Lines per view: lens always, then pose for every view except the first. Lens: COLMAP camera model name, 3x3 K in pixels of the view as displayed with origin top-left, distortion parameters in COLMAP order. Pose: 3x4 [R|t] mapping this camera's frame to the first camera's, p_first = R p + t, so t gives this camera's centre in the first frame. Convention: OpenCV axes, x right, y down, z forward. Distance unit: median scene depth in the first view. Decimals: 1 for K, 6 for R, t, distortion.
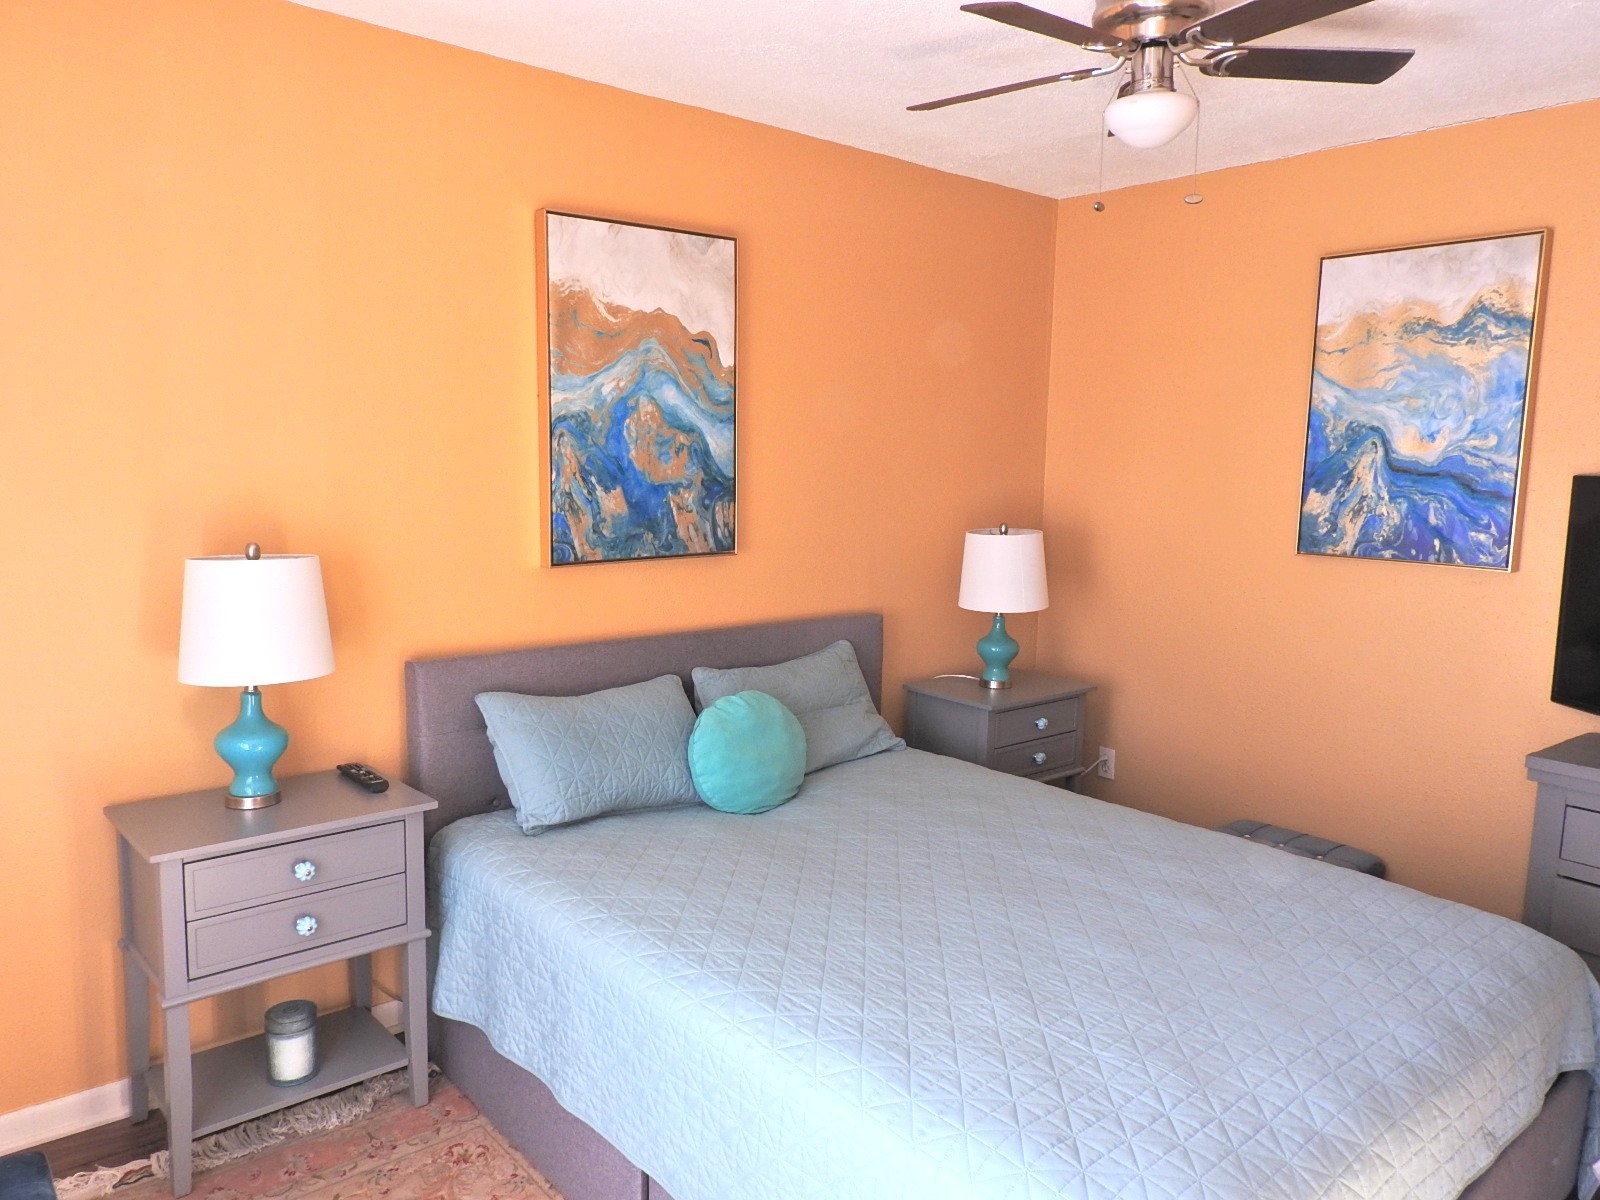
lens RADIAL K [[1136.4, 0, 800.0], [0, 1136.4, 600.0], [0, 0, 1]] dist [0.004901, -0.005152]
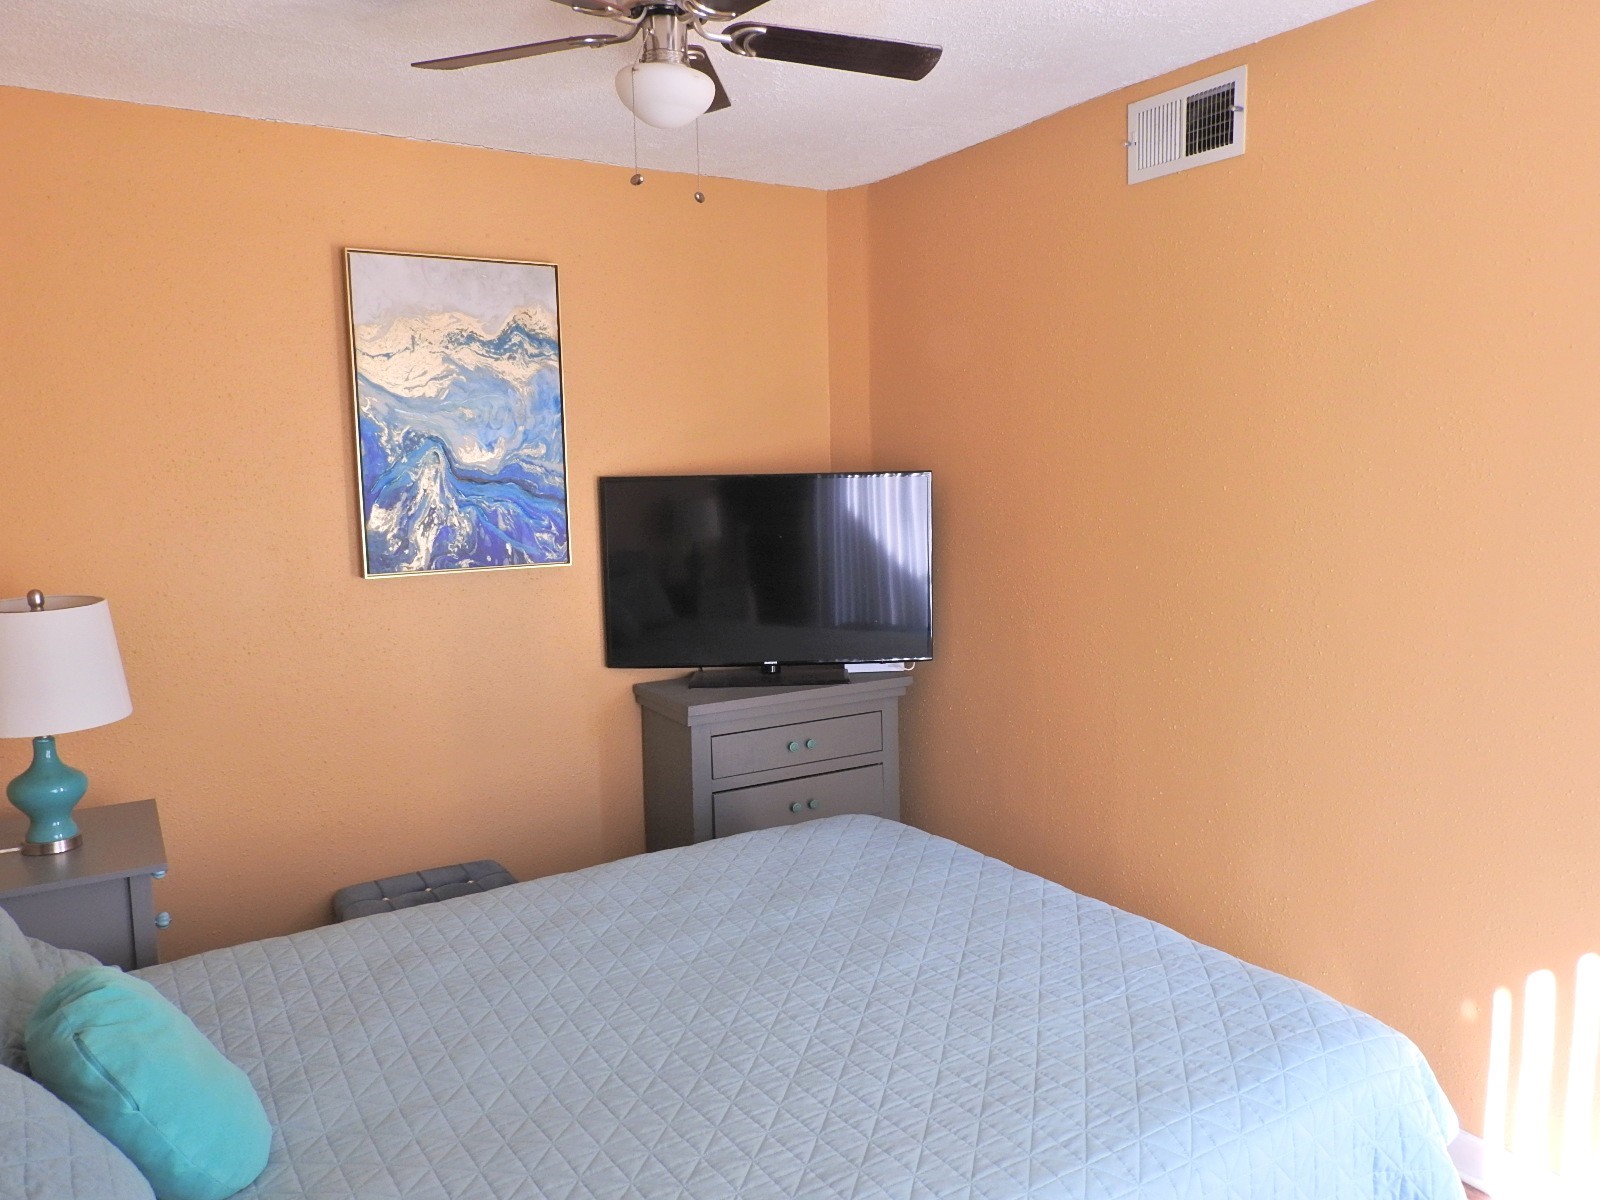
lens RADIAL K [[1136.4, 0, 800.0], [0, 1136.4, 600.0], [0, 0, 1]] dist [0.004901, -0.005152]
pose [[0.137576, -0.141107, 0.980389, -0.438846], [0.149436, 0.981427, 0.120287, -0.087374], [-0.979154, 0.129957, 0.156107, 0.572789]]
